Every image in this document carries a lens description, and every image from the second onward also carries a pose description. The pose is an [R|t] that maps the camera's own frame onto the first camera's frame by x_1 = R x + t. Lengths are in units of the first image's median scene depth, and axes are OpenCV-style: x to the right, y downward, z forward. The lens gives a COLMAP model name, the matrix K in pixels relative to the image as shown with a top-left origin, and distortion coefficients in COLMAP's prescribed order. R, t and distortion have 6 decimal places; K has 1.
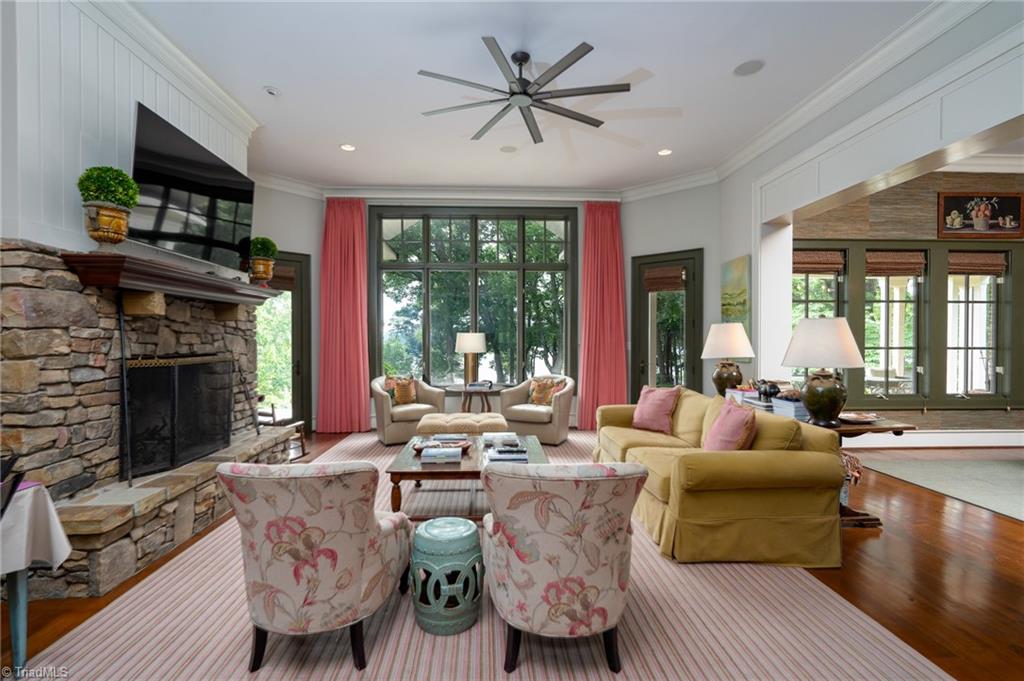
lens RADIAL K [[471.5, 0, 512.0], [0, 471.5, 340.5], [0, 0, 1]] dist [-0.002378, 0.000419]
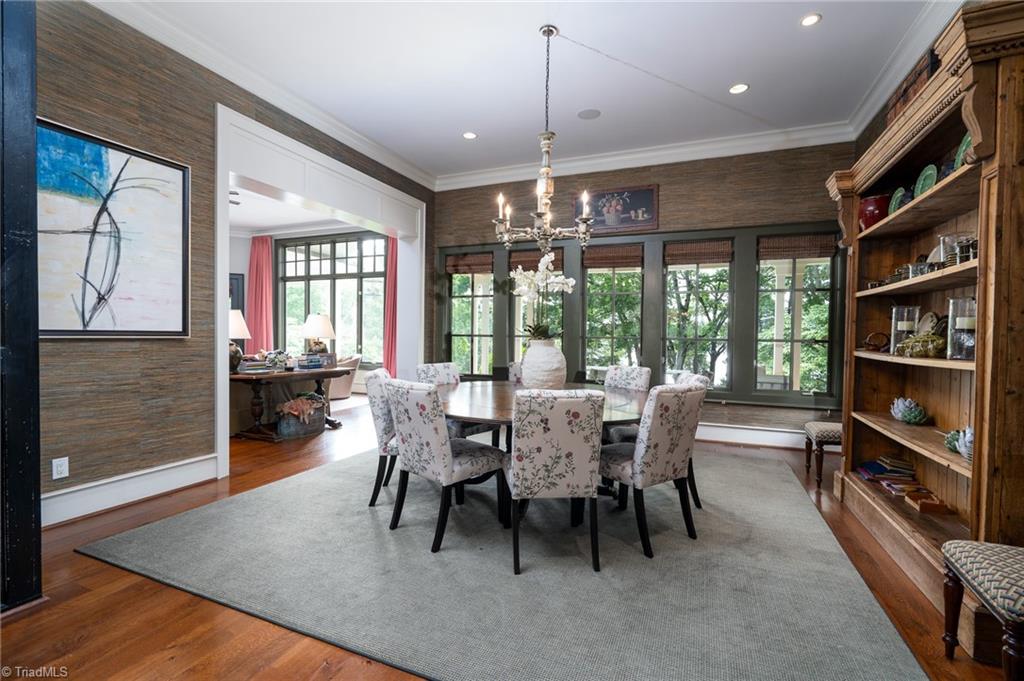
lens RADIAL K [[471.5, 0, 512.0], [0, 471.5, 340.5], [0, 0, 1]] dist [-0.002378, 0.000419]
pose [[0.898018, 0.019136, -0.439543, 1.119596], [-0.017996, 0.999815, 0.006762, 0.013875], [0.439591, 0.001837, 0.898196, -0.023388]]
